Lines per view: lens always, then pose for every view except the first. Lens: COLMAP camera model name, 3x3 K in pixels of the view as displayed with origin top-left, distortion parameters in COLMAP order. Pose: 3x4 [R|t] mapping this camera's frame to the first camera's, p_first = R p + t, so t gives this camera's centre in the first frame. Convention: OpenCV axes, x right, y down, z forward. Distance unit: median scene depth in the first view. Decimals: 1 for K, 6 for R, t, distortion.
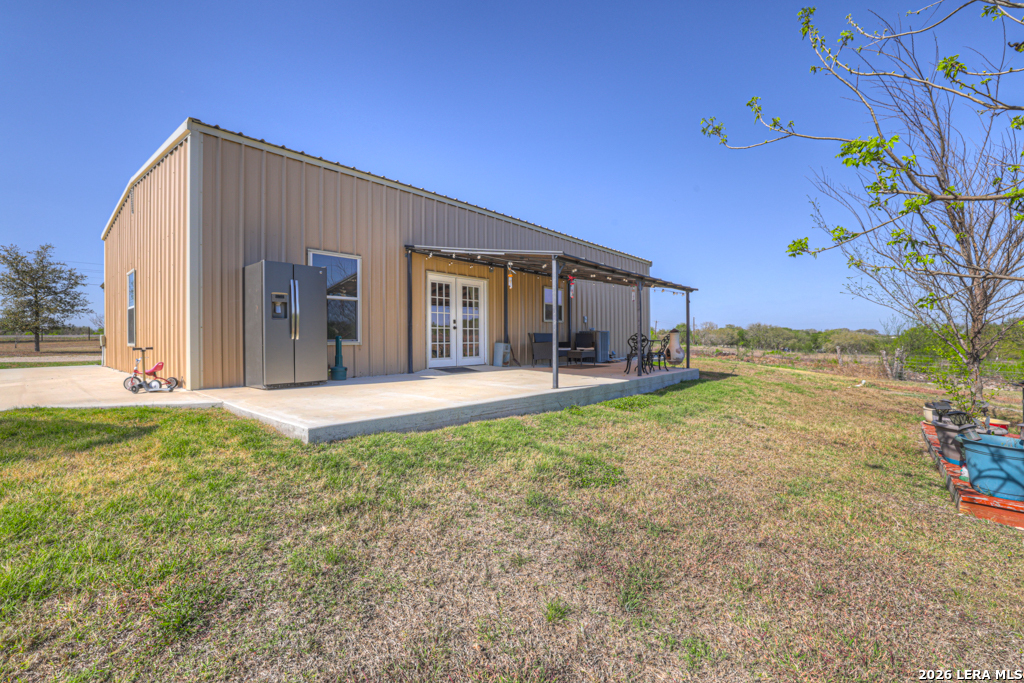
lens RADIAL K [[439.6, 0, 511.6], [0, 439.6, 339.0], [0, 0, 1]] dist [-0.019323, 0.003913]
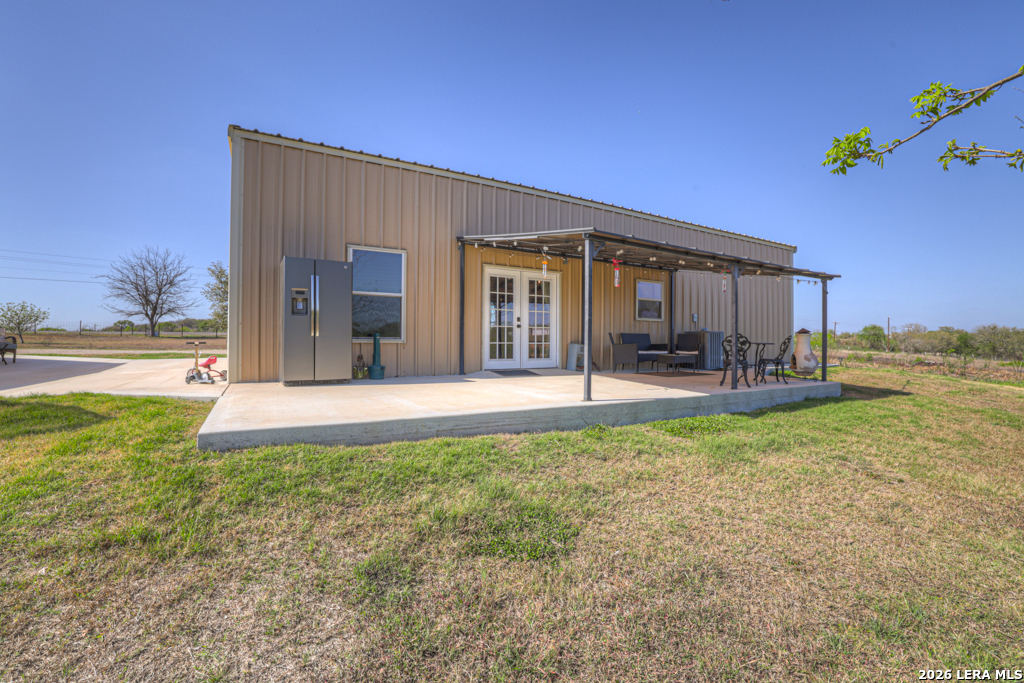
lens RADIAL K [[439.6, 0, 507.7], [0, 439.6, 338.7], [0, 0, 1]] dist [-0.019323, 0.003913]
pose [[0.945050, 0.011447, -0.326725, 0.181465], [-0.012835, 0.999915, -0.002092, 0.003046], [0.326673, 0.006171, 0.945117, 0.163582]]
